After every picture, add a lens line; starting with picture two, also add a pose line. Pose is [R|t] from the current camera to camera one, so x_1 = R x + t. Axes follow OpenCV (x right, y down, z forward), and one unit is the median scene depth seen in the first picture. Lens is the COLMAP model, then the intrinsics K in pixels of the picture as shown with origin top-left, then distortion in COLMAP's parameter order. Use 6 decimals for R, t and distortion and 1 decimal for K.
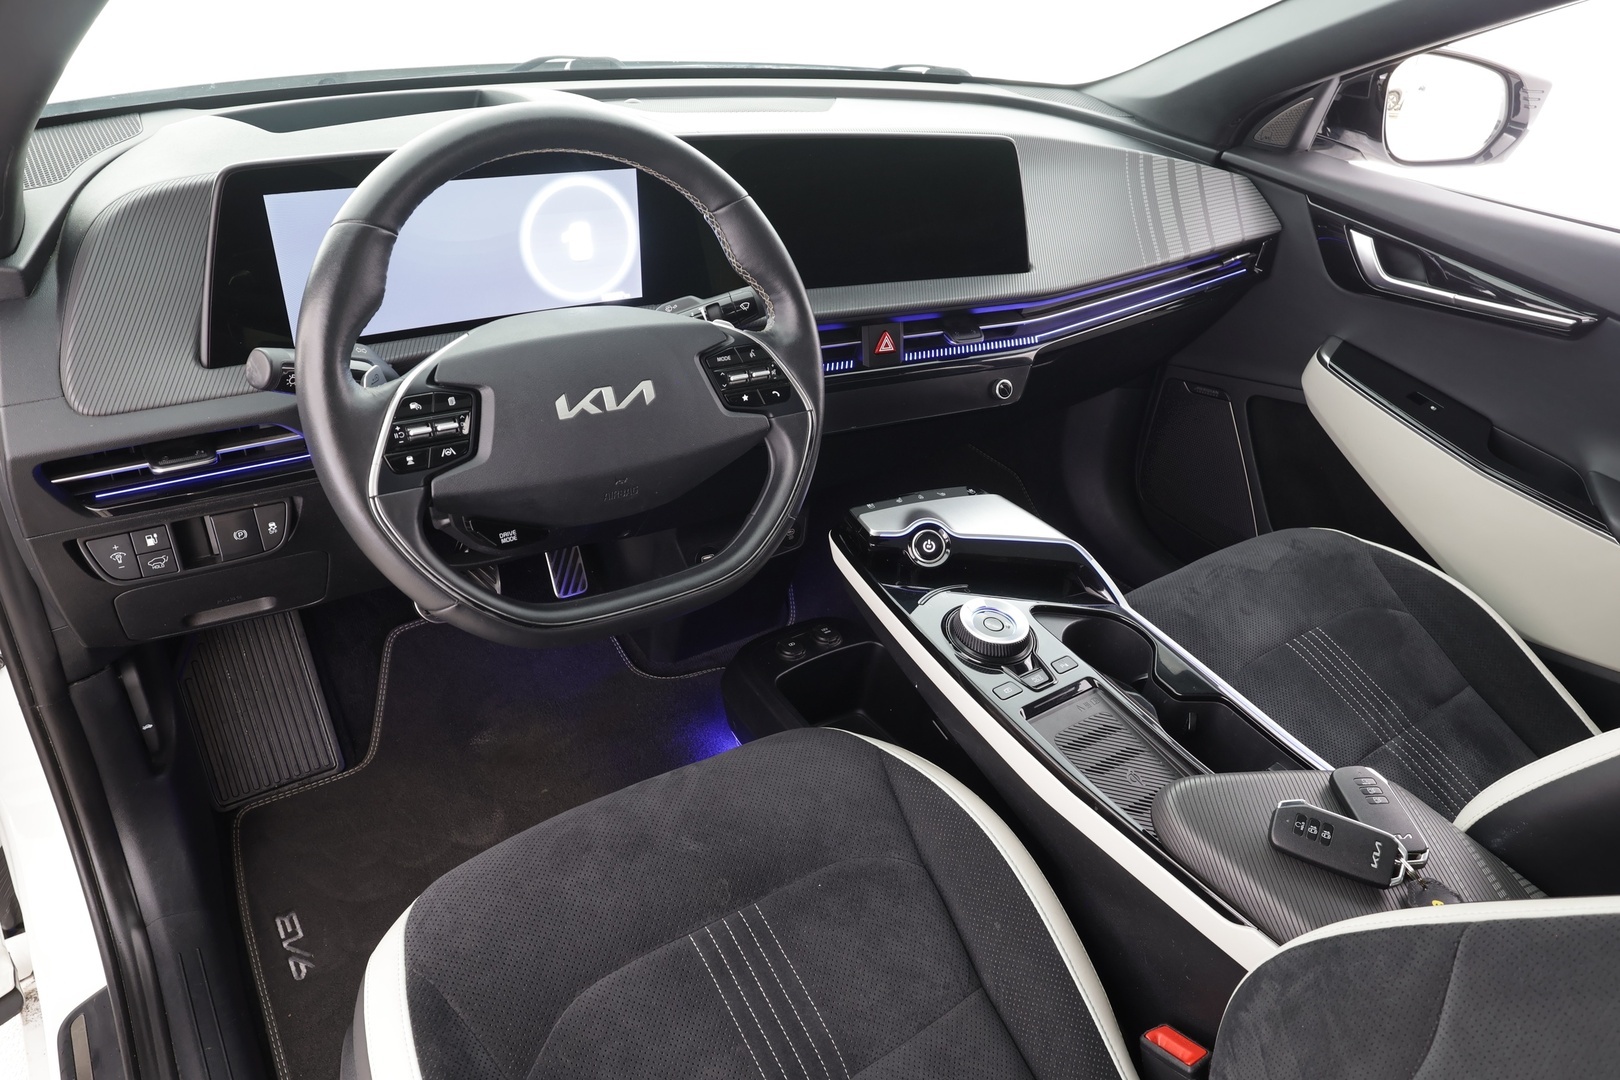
lens RADIAL K [[1065.3, 0, 811.4], [0, 1065.3, 546.5], [0, 0, 1]] dist [0.007638, -0.000785]
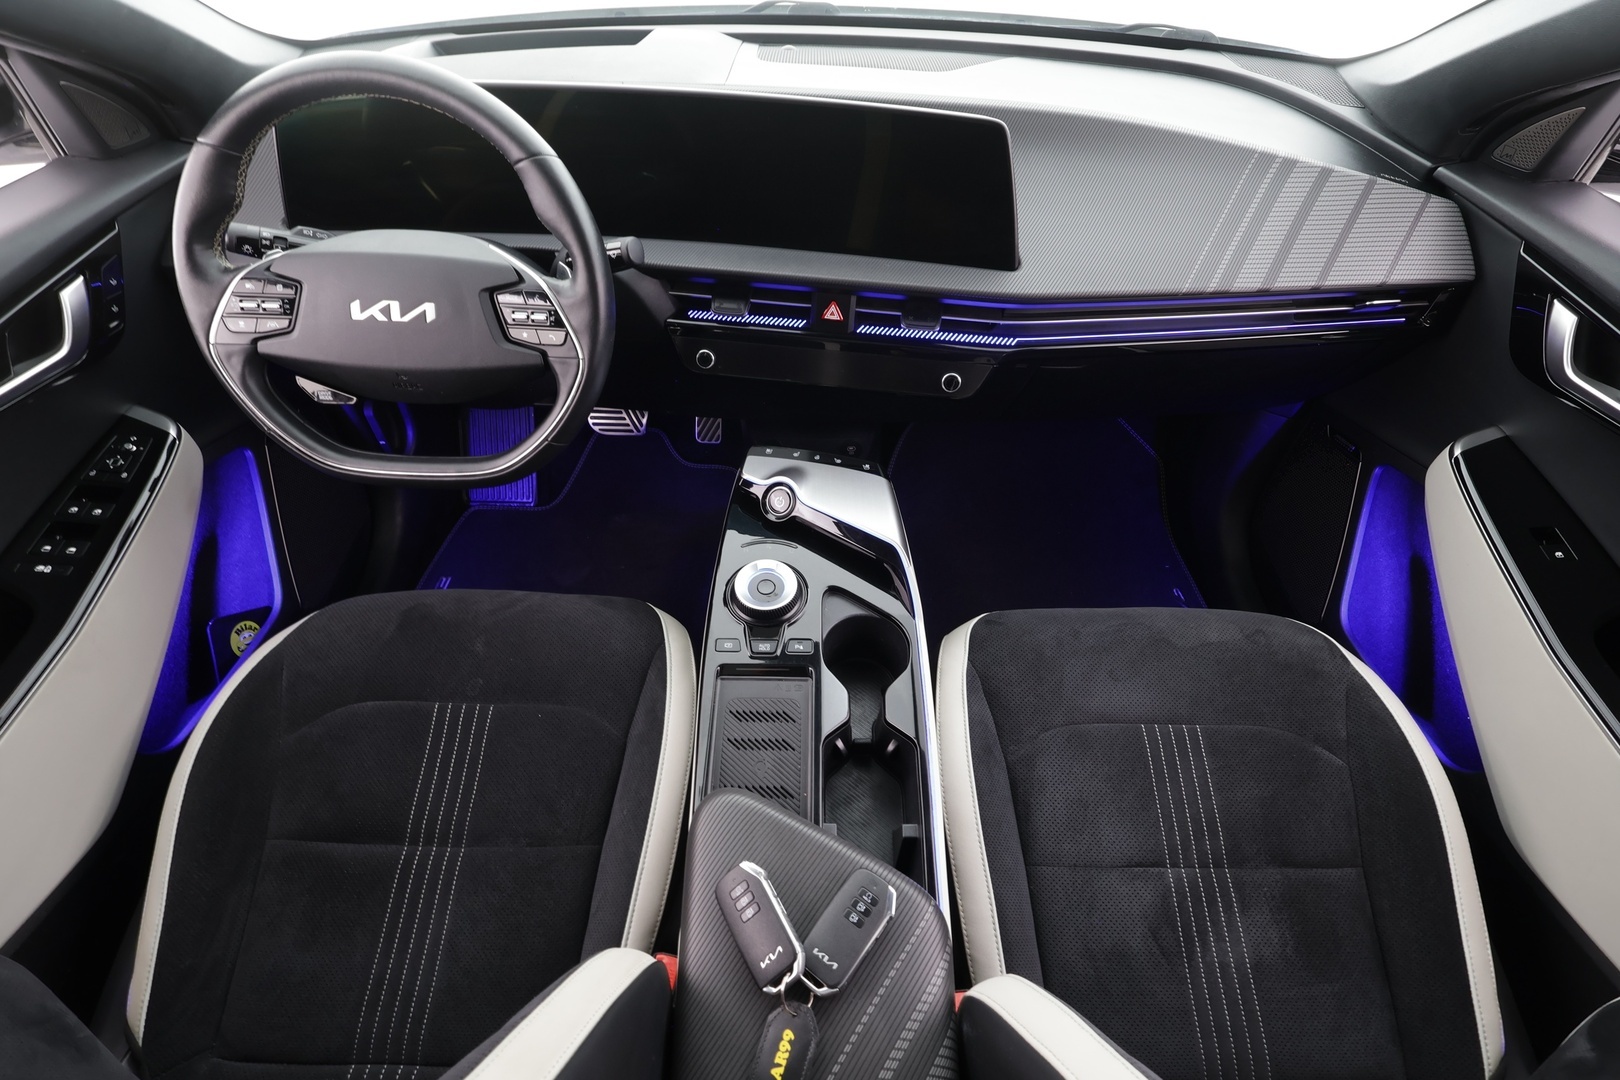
lens RADIAL K [[759.5, 0, 814.3], [0, 759.5, 546.0], [0, 0, 1]] dist [0.000015, 0.000307]
pose [[0.809320, 0.370568, -0.455720, 0.614126], [-0.269465, 0.923647, 0.272515, -0.218410], [0.521910, -0.097751, 0.847381, 0.385352]]
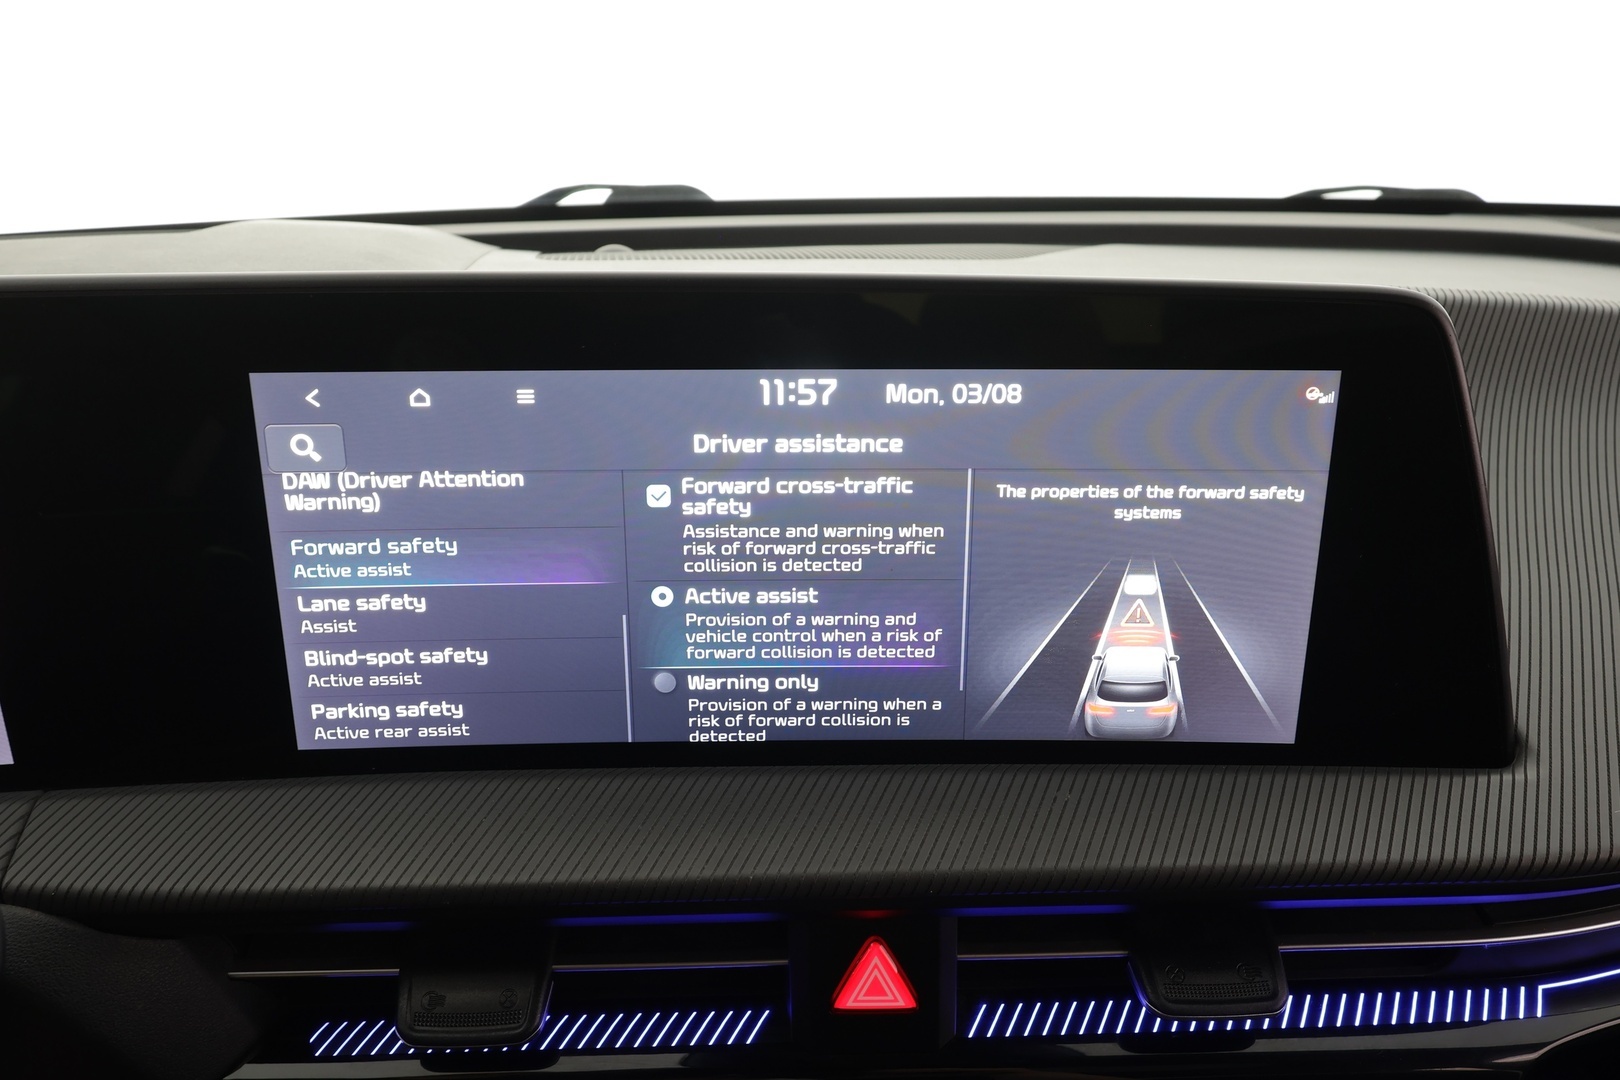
lens RADIAL K [[1225.2, 0, 809.2], [0, 1225.2, 562.7], [0, 0, 1]] dist [0.011605, -0.000466]
pose [[0.897187, 0.082845, -0.433811, 0.232322], [-0.166852, 0.973036, -0.159254, -0.302673], [0.408921, 0.215263, 0.886818, 0.838143]]
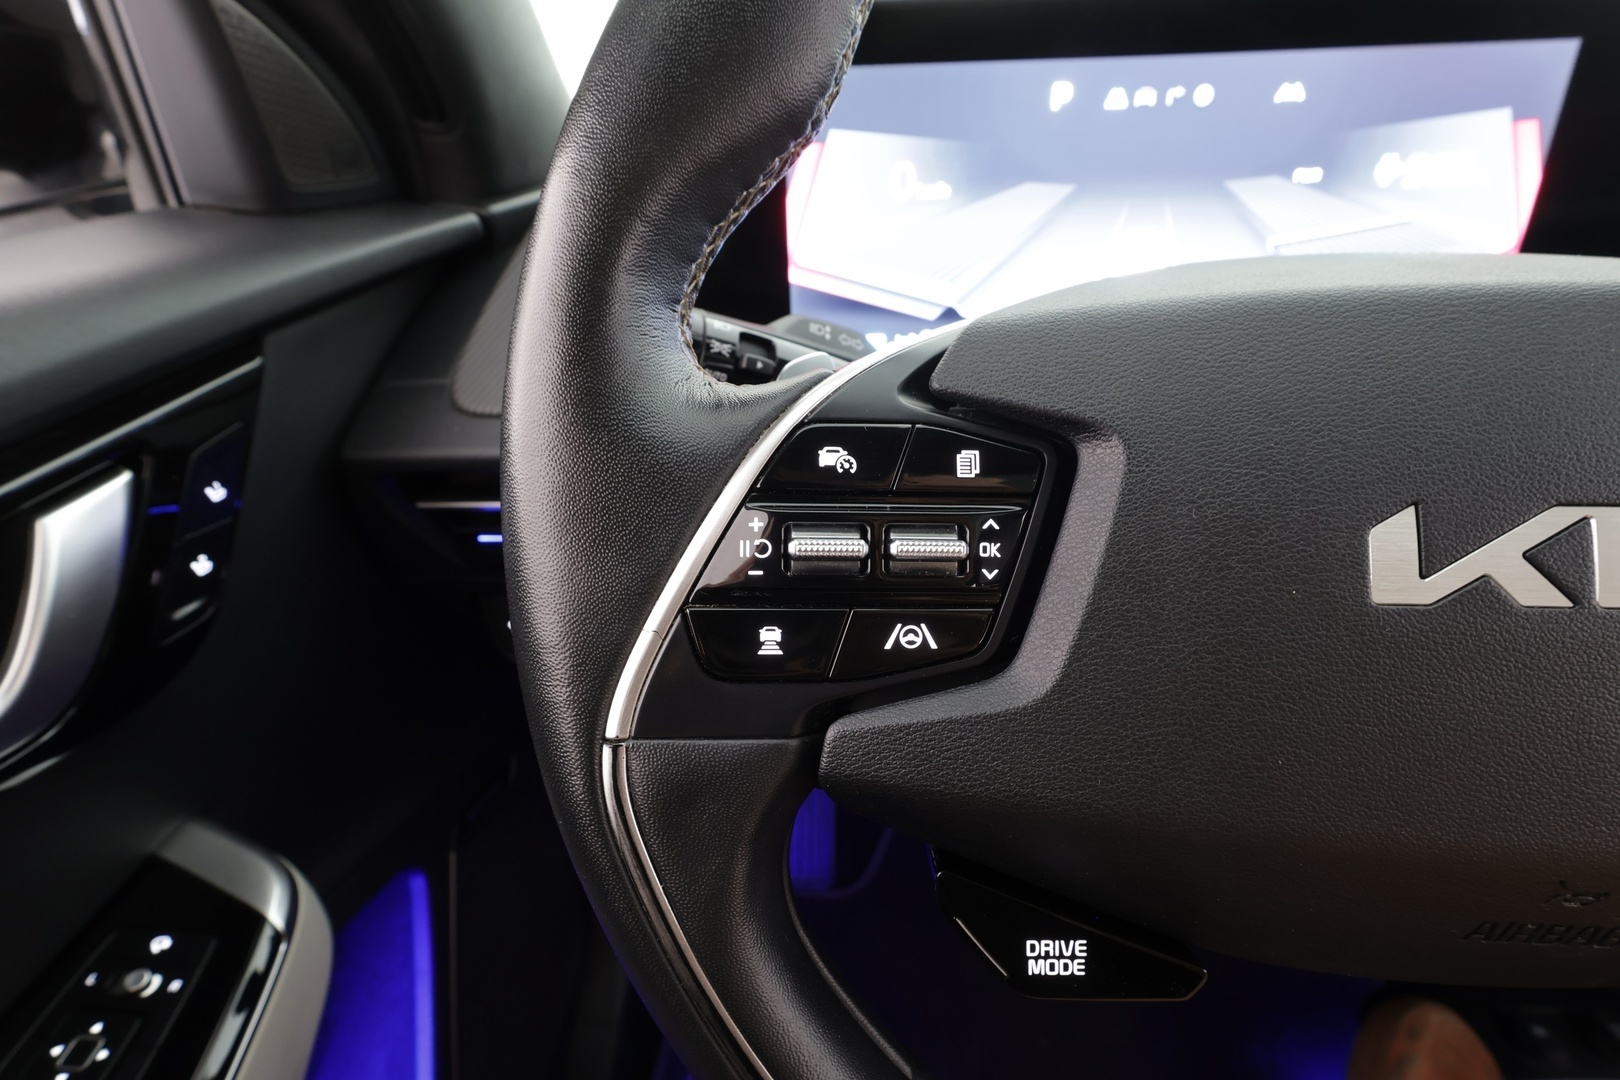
lens RADIAL K [[731.5, 0, 809.6], [0, 731.5, 513.5], [0, 0, 1]] dist [0.026635, -0.015838]
pose [[0.784363, 0.180595, -0.593431, -0.195151], [-0.243003, 0.969675, -0.026091, -0.083797], [0.570723, 0.164670, 0.804462, 0.636640]]
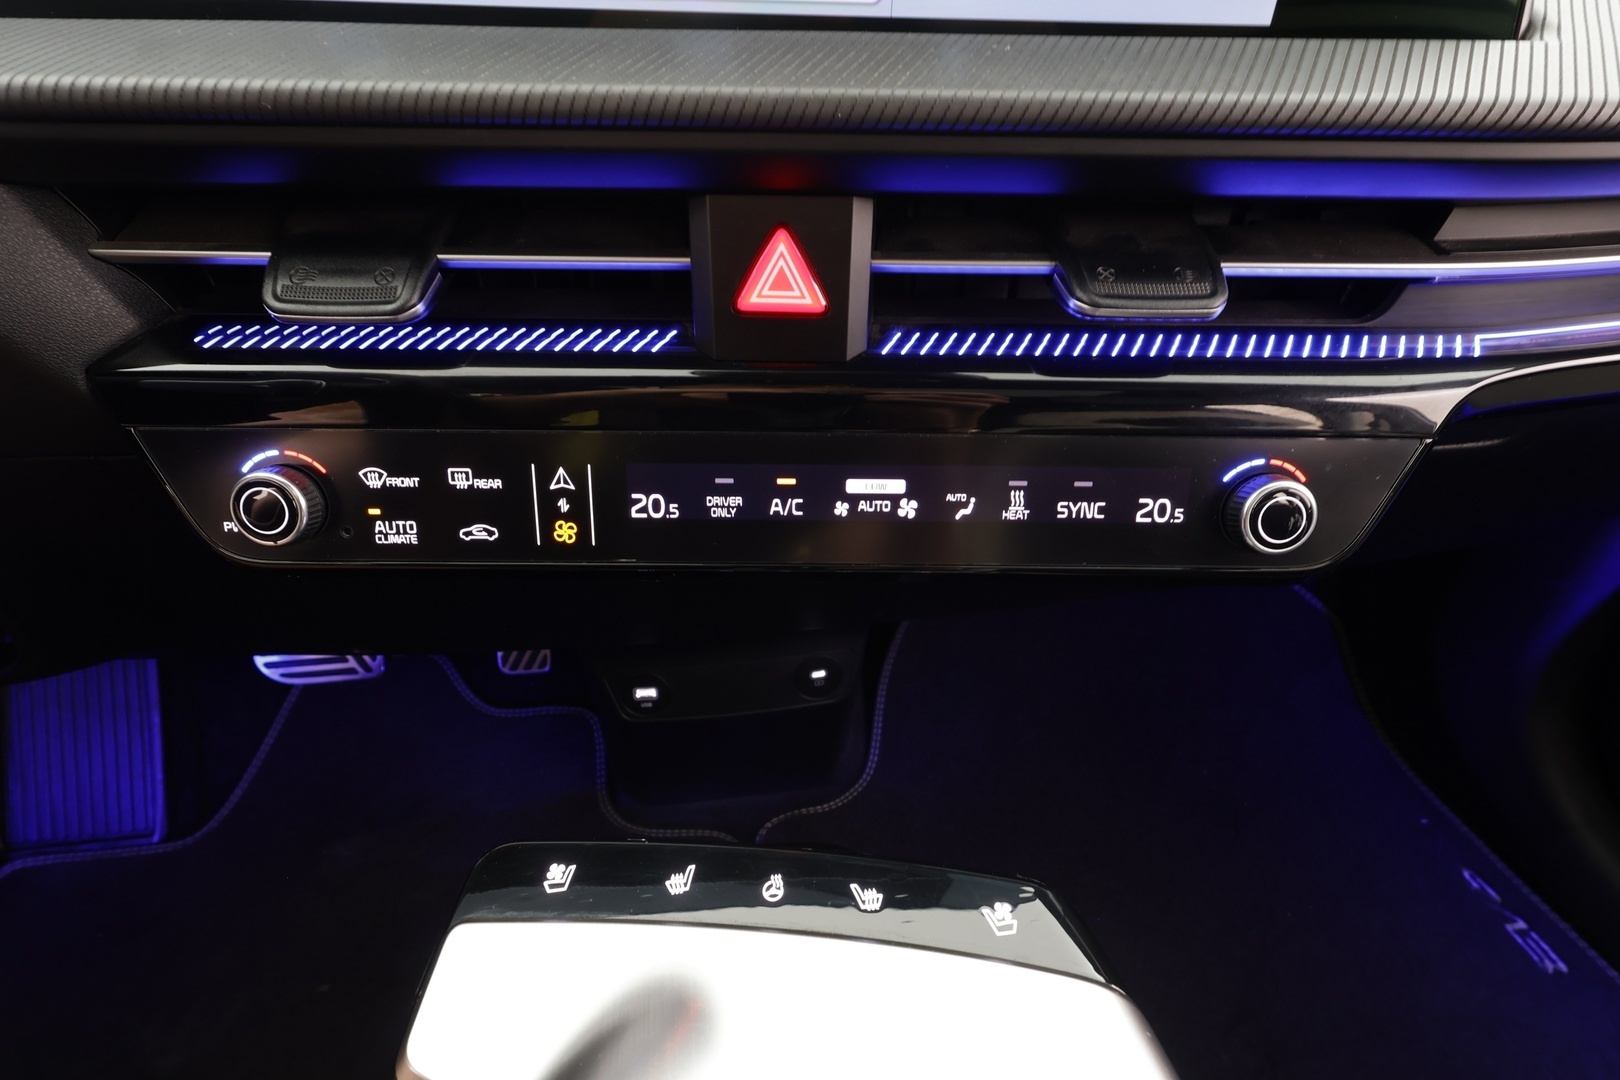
lens RADIAL K [[759.5, 0, 814.3], [0, 759.5, 546.0], [0, 0, 1]] dist [0.000015, 0.000307]
pose [[0.885782, 0.205635, -0.416058, 0.209542], [-0.193100, 0.978496, 0.072510, -0.173824], [0.422021, 0.016113, 0.906443, 1.032975]]
